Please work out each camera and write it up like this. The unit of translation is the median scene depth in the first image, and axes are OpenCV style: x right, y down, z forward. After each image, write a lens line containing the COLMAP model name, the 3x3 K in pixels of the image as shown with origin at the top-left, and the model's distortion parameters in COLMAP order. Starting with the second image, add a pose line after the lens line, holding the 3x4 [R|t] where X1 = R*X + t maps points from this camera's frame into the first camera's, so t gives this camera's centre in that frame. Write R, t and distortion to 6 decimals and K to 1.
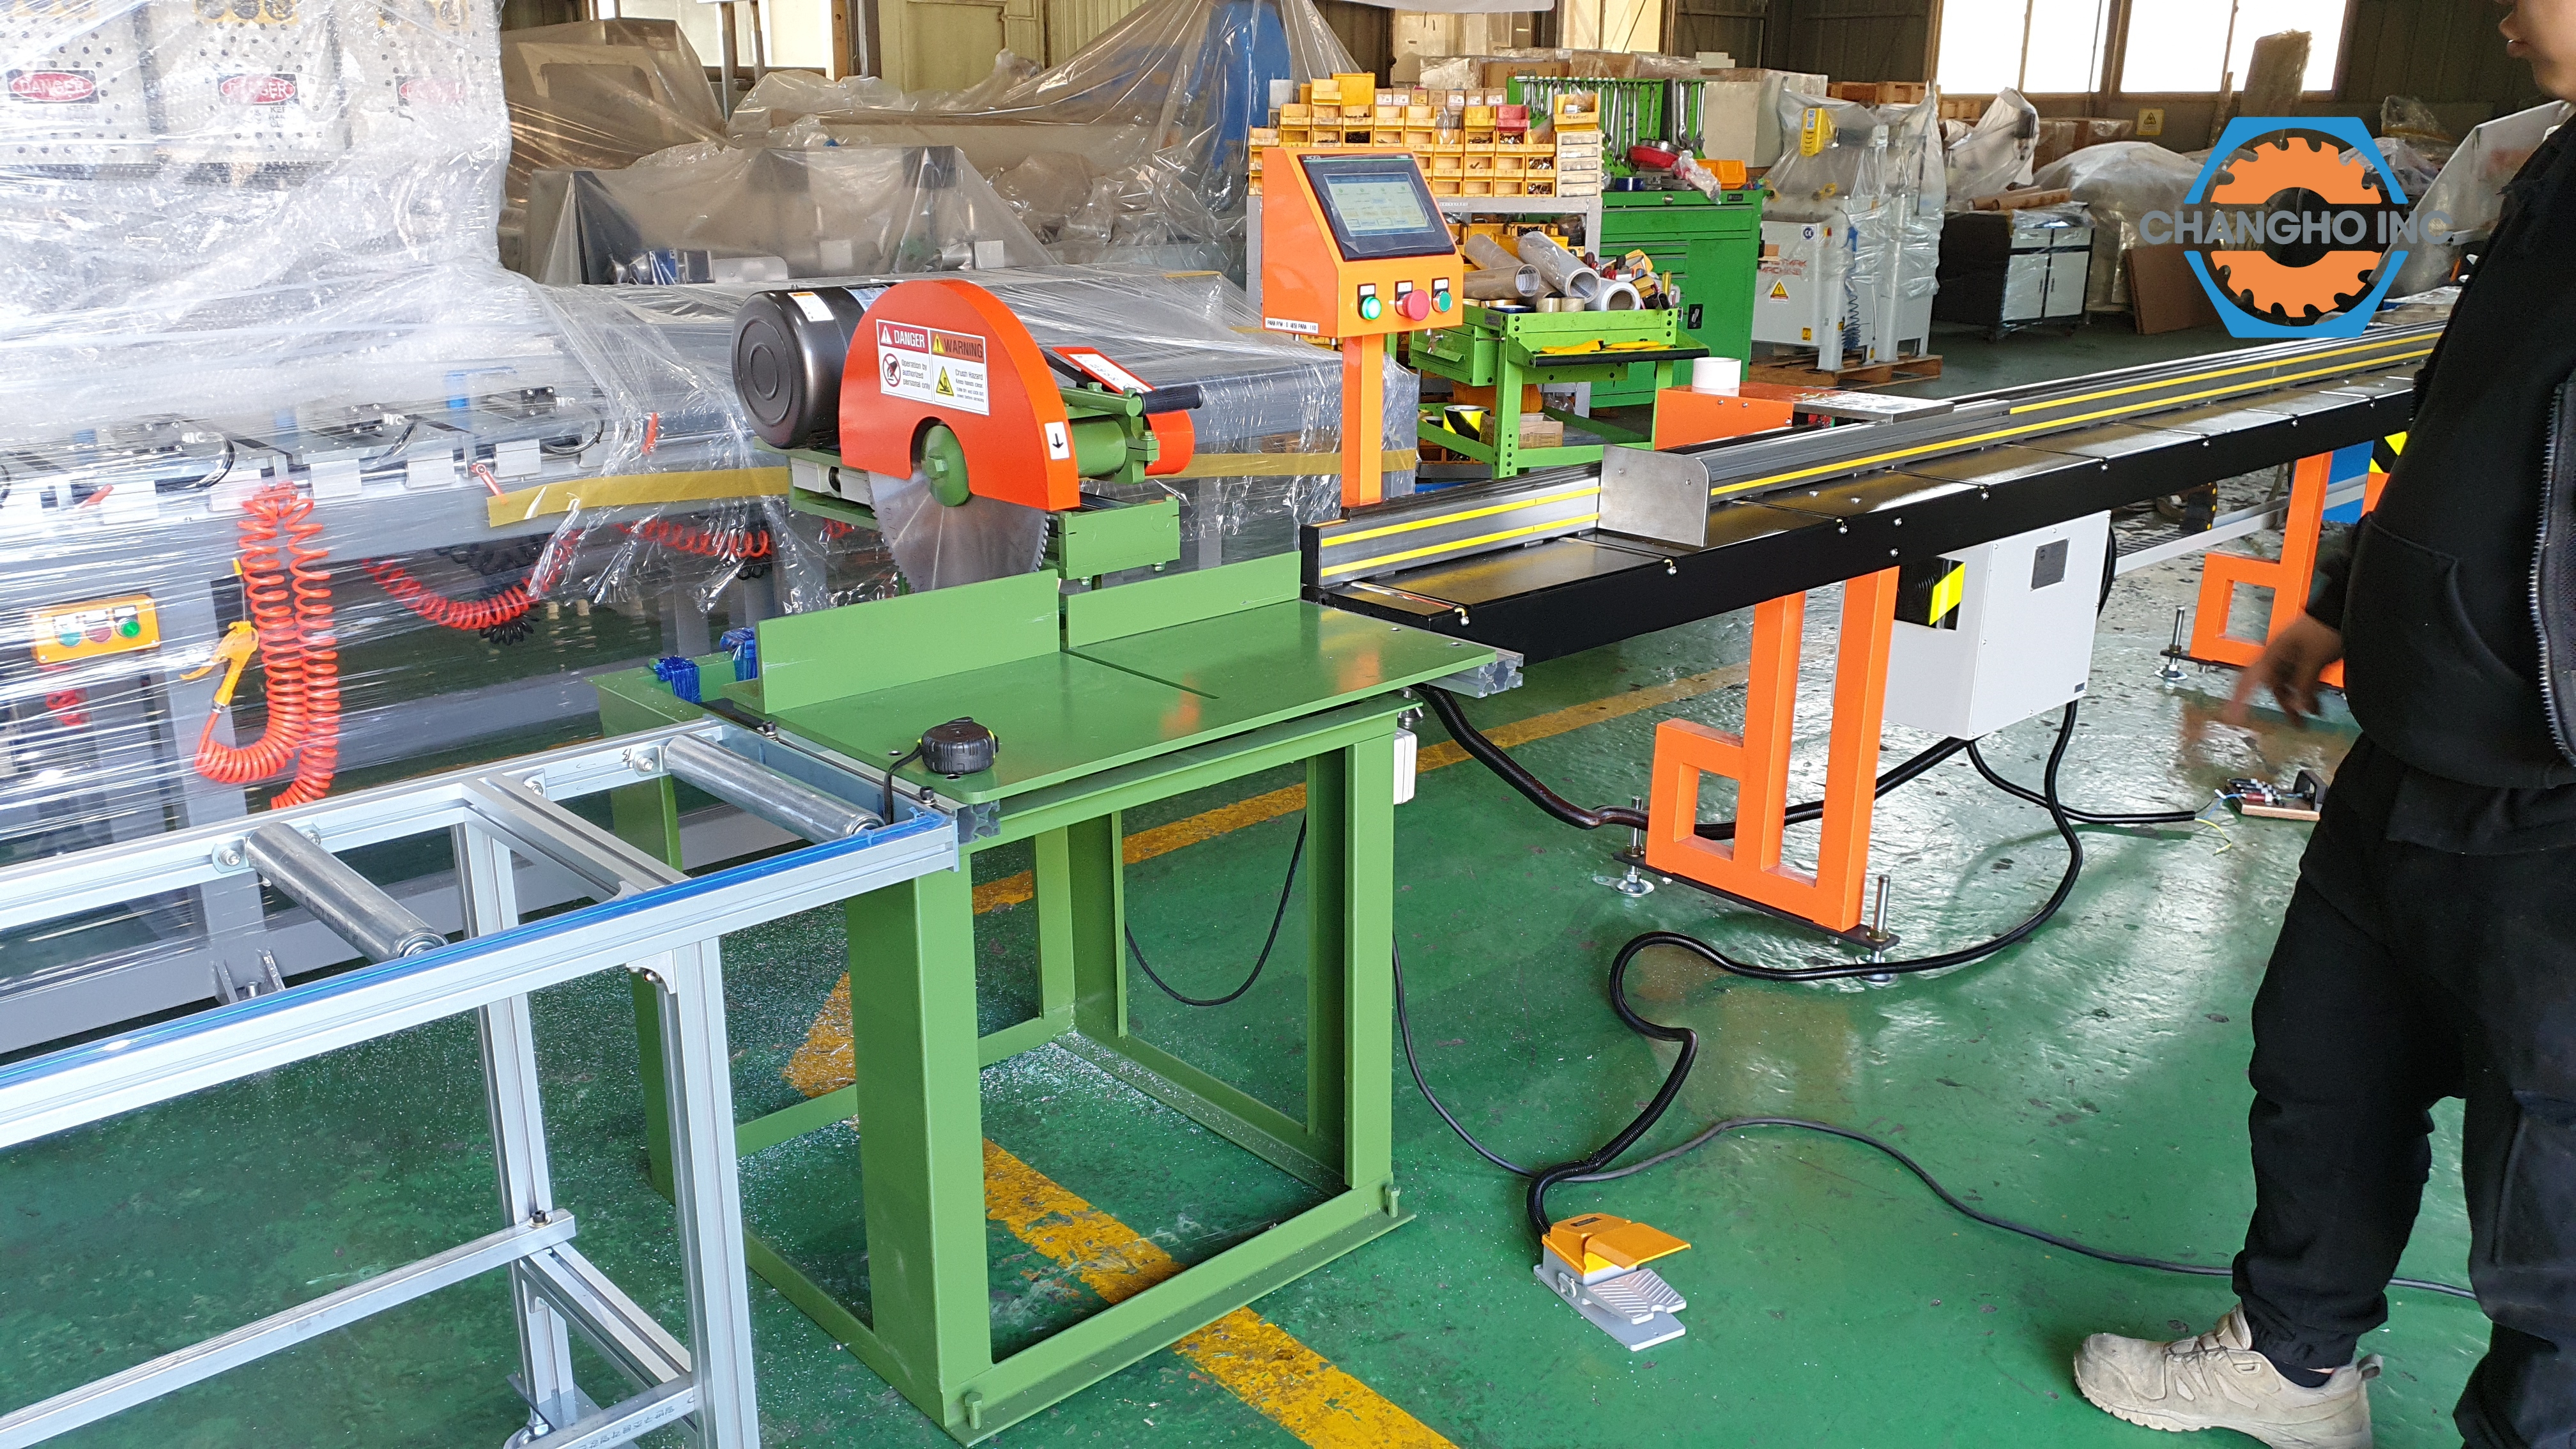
lens RADIAL K [[2045.2, 0, 1288.2], [0, 2045.2, 734.8], [0, 0, 1]] dist [0.004804, 0.006235]
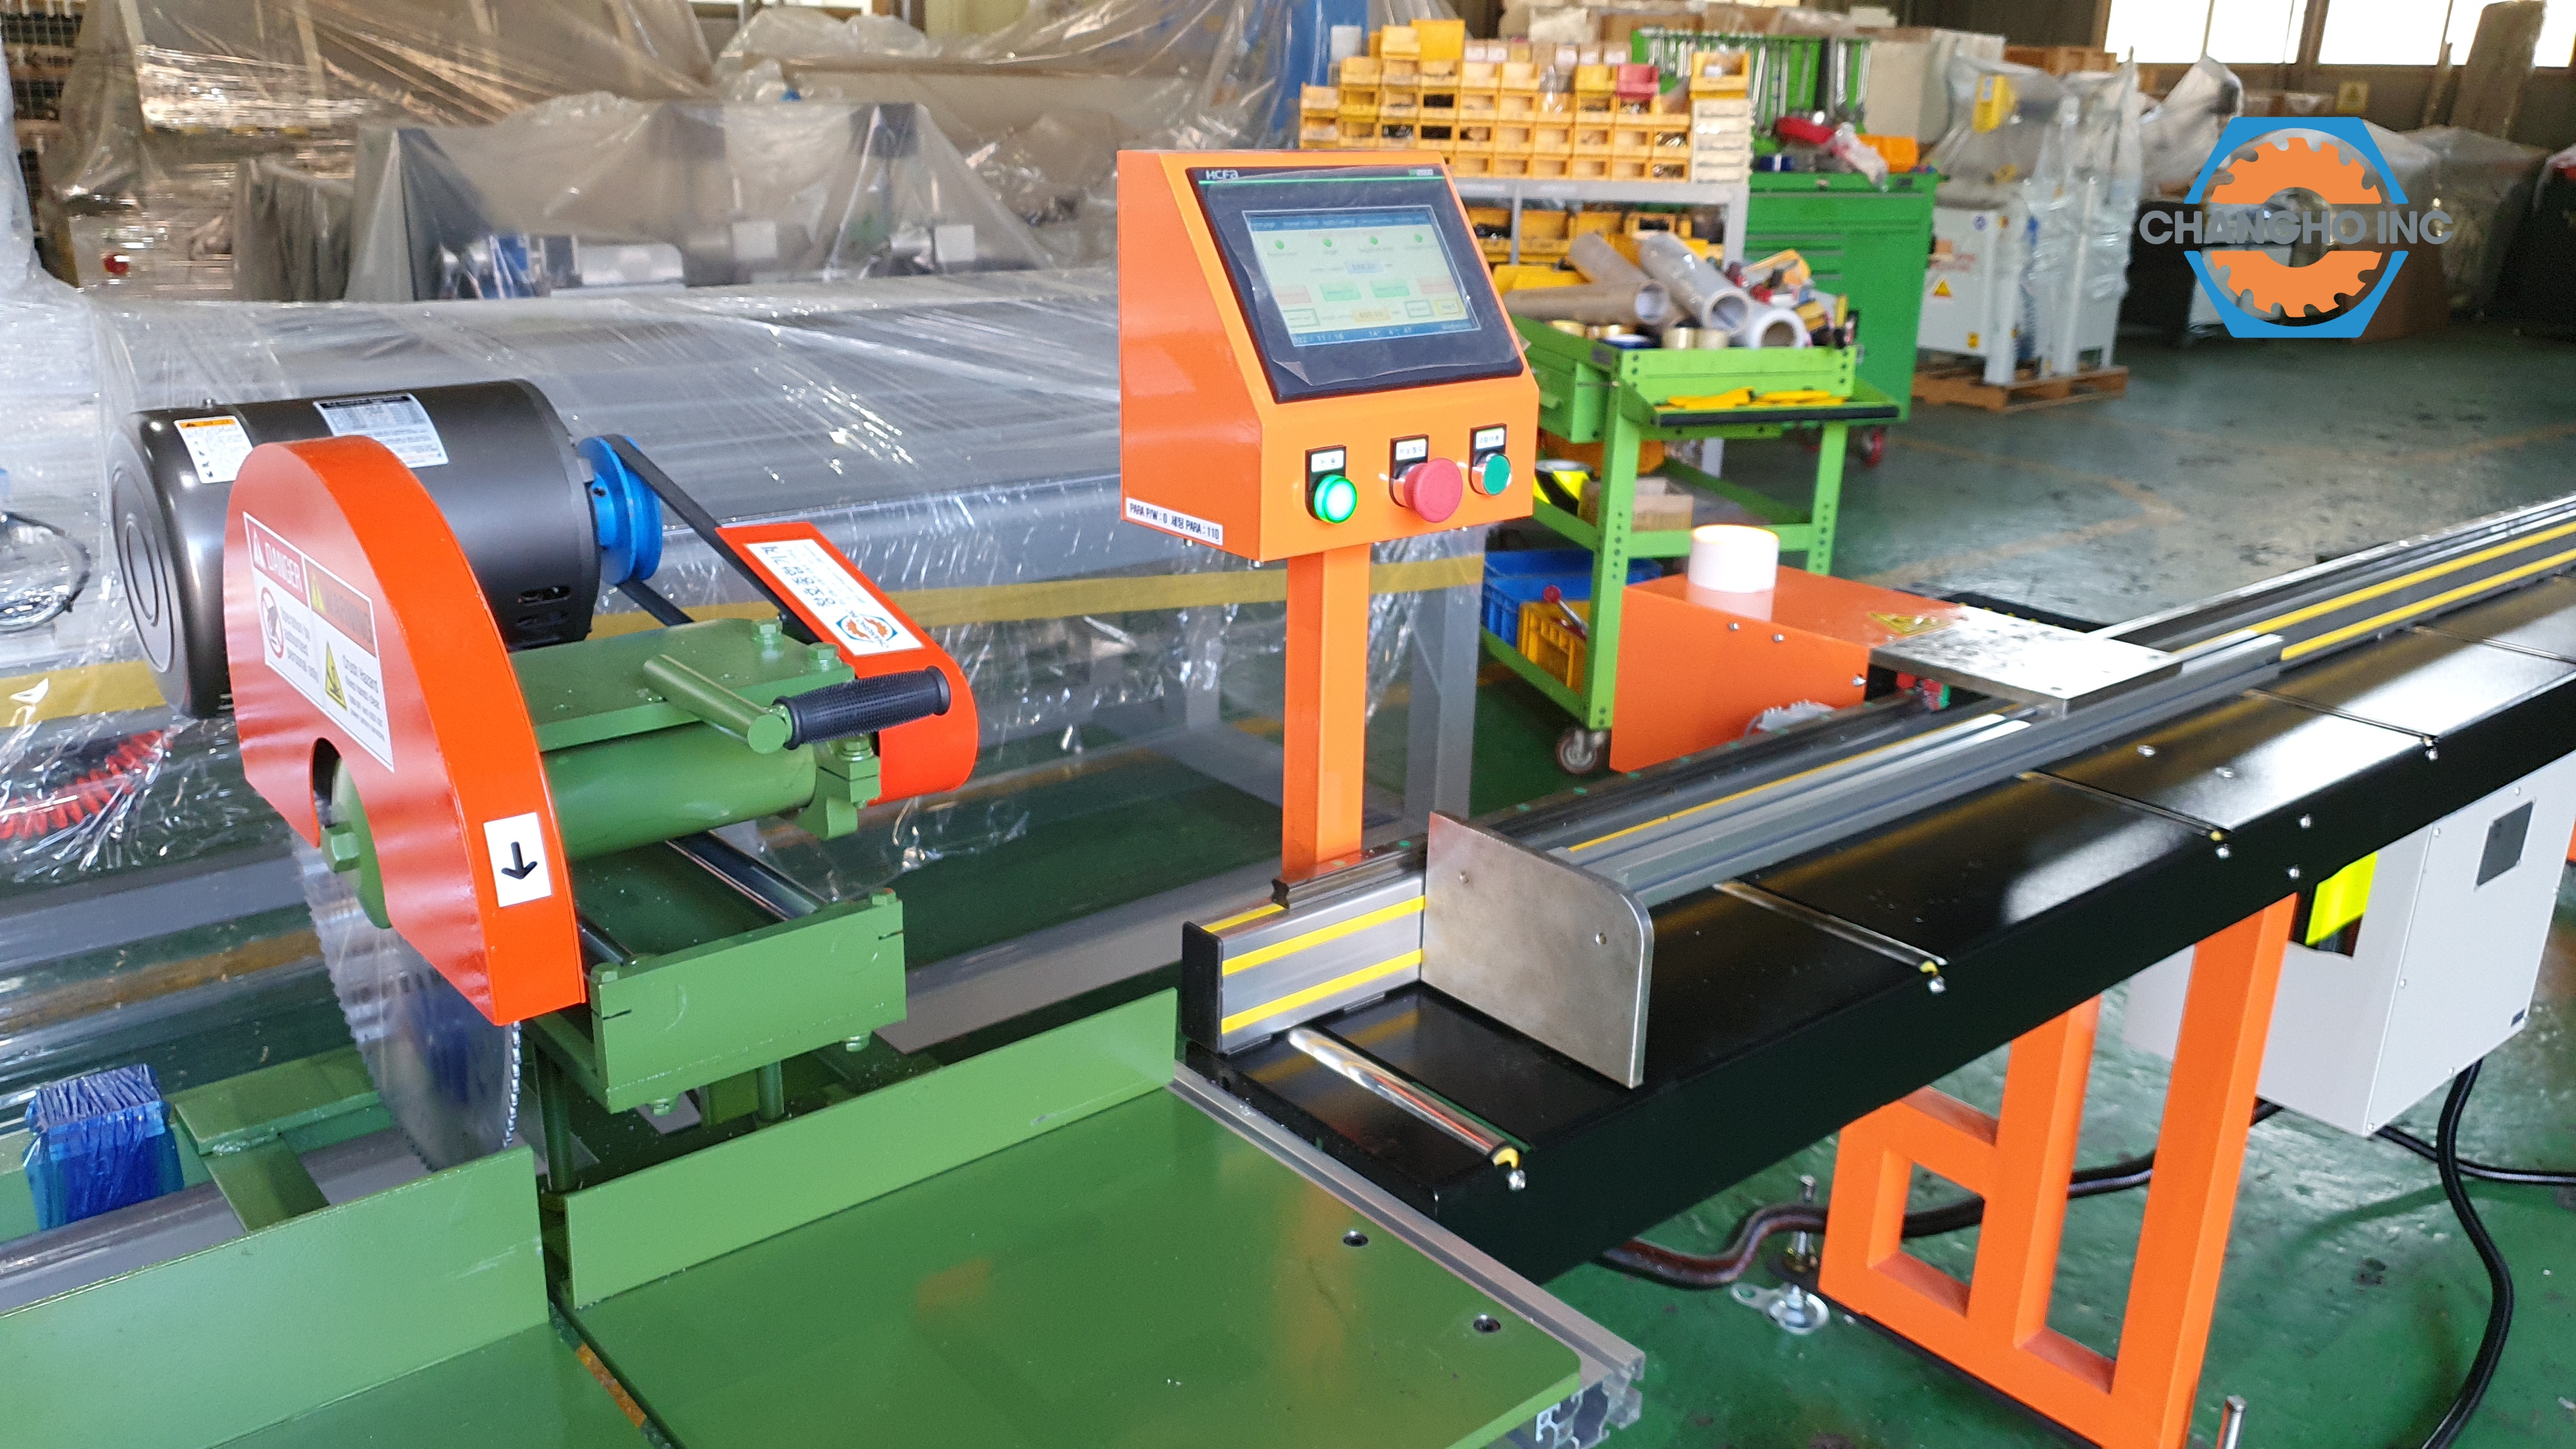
lens RADIAL K [[2045.2, 0, 1308.5], [0, 2045.2, 734.4], [0, 0, 1]] dist [0.004804, 0.006235]
pose [[0.998820, 0.031700, -0.036788, 0.038744], [-0.030935, 0.999297, 0.021168, -0.119360], [0.037433, -0.020005, 0.999099, 0.386435]]
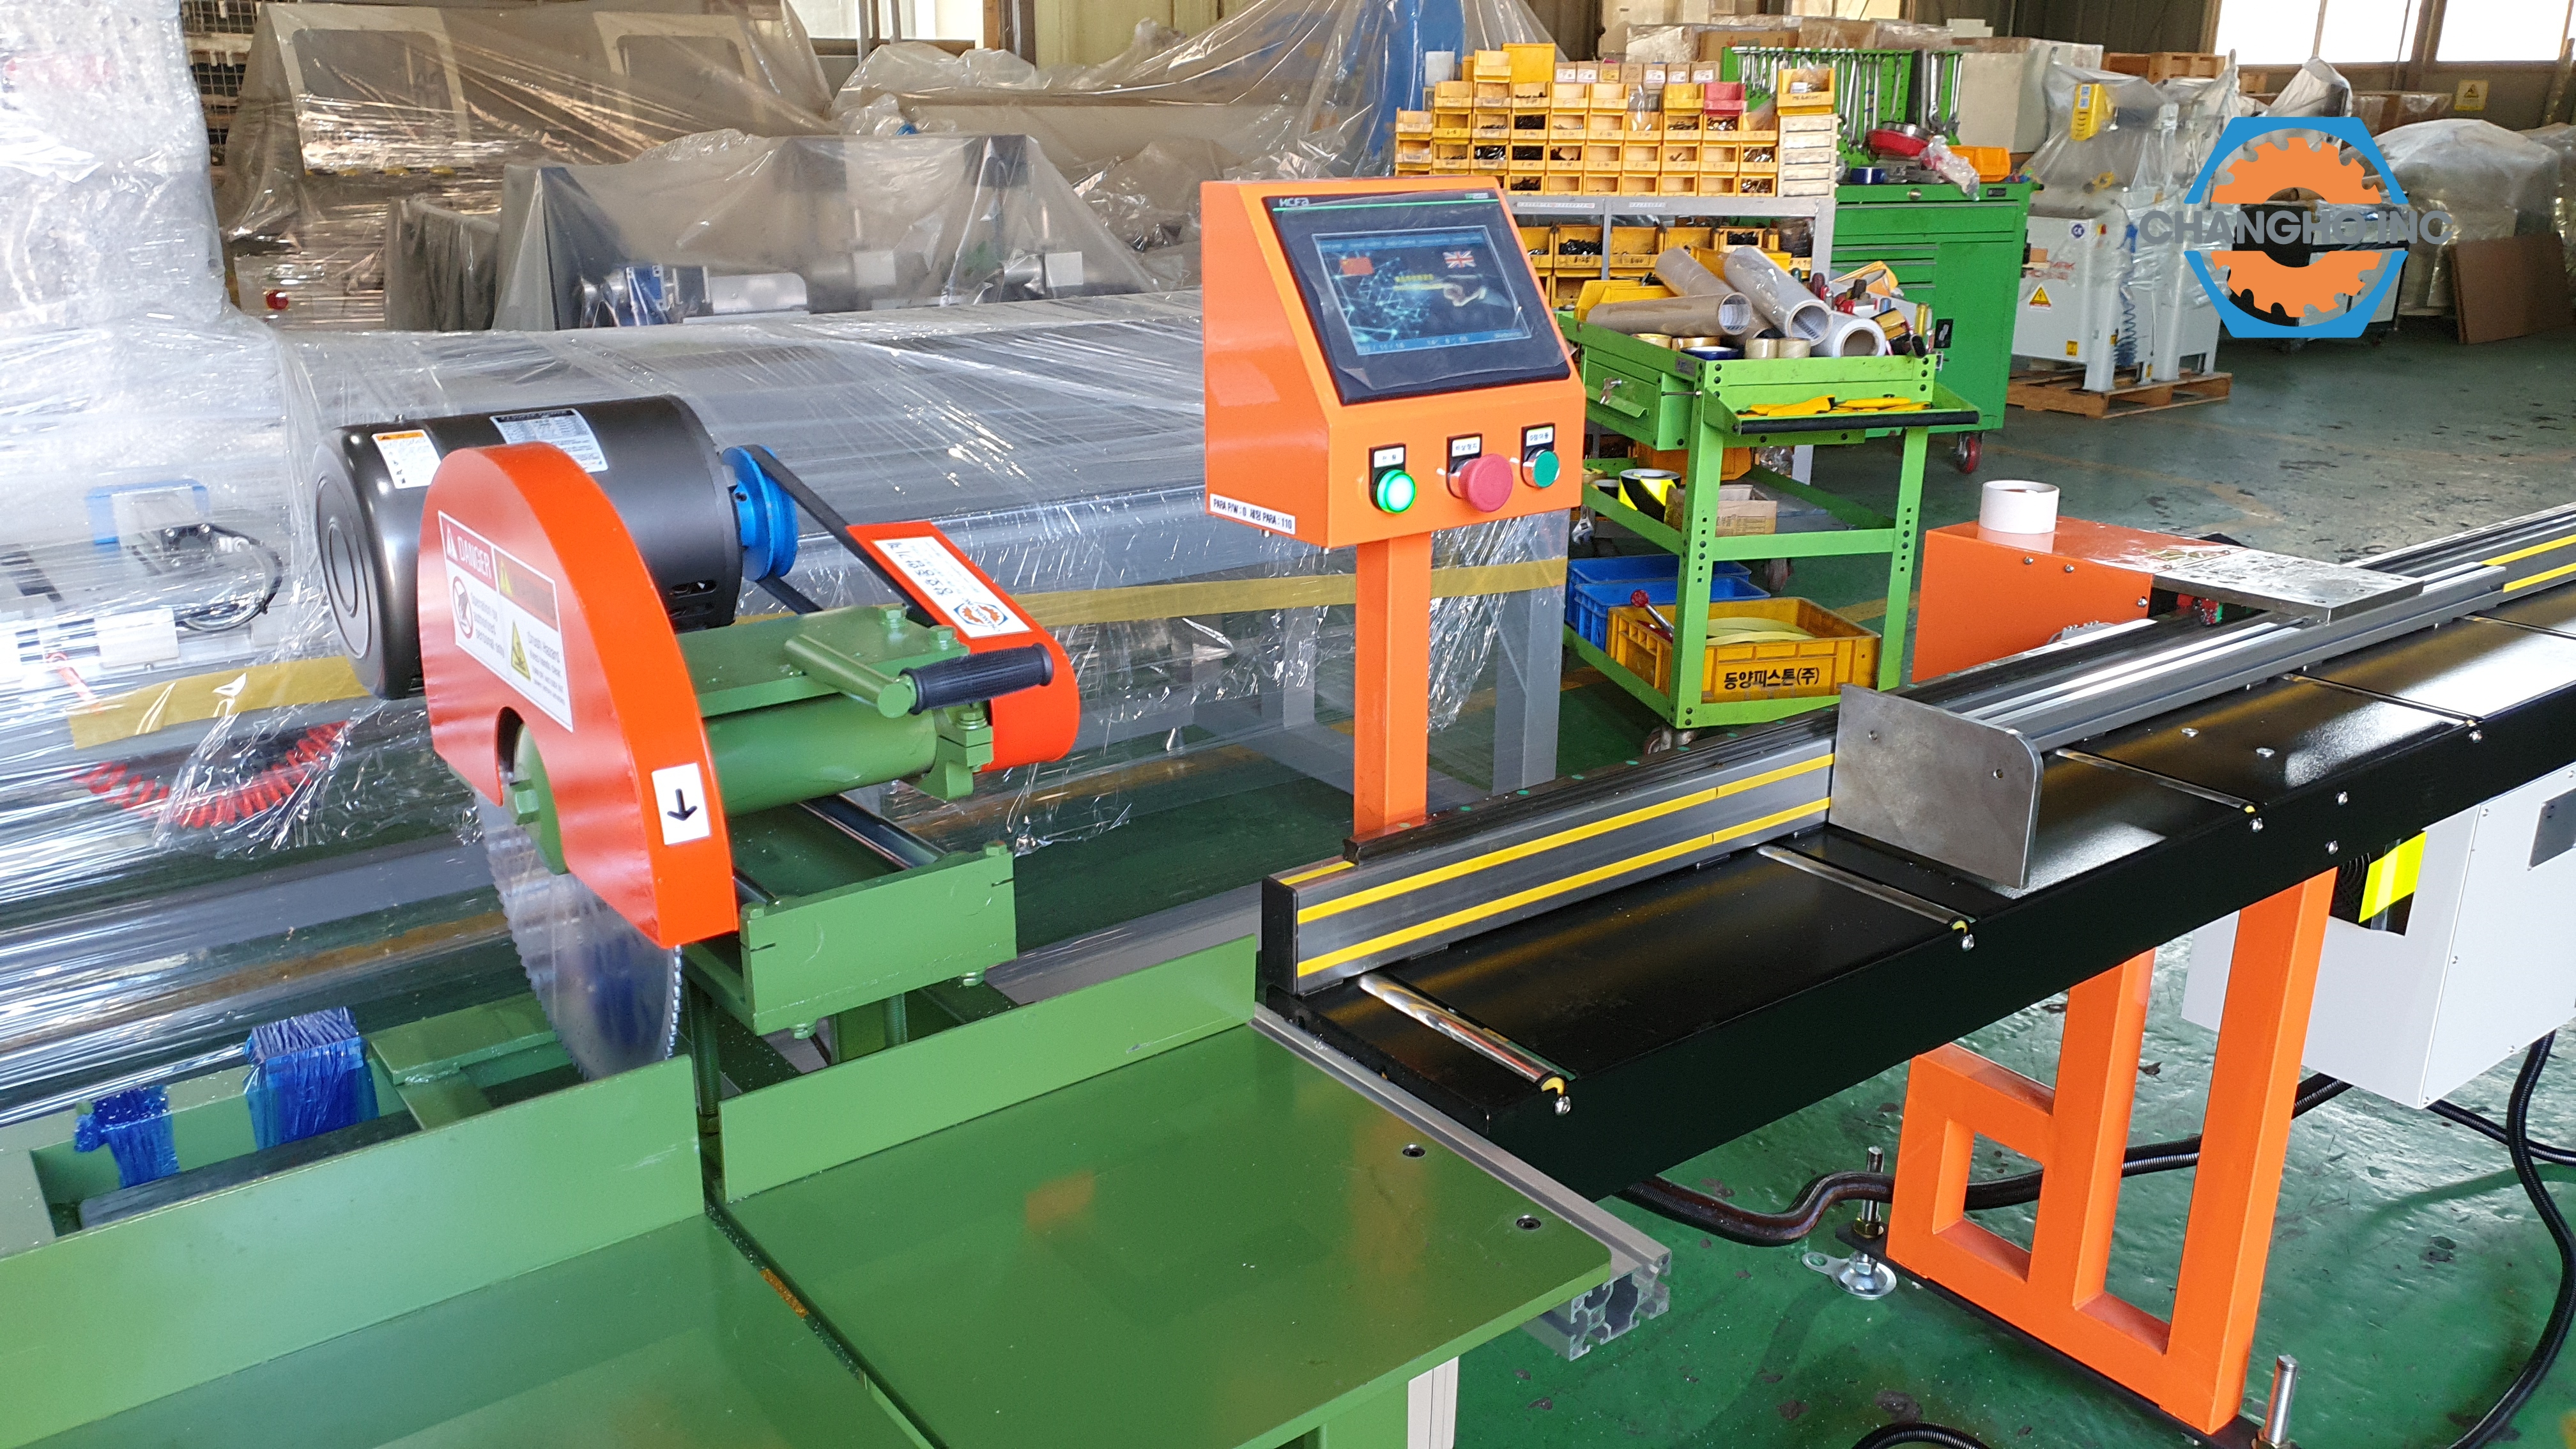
lens RADIAL K [[2045.2, 0, 1306.2], [0, 2045.2, 704.9], [0, 0, 1]] dist [0.004804, 0.006235]
pose [[0.995486, 0.026619, -0.091096, 0.048378], [-0.026704, 0.999643, 0.000284, -0.111538], [0.091071, 0.002150, 0.995842, 0.348326]]
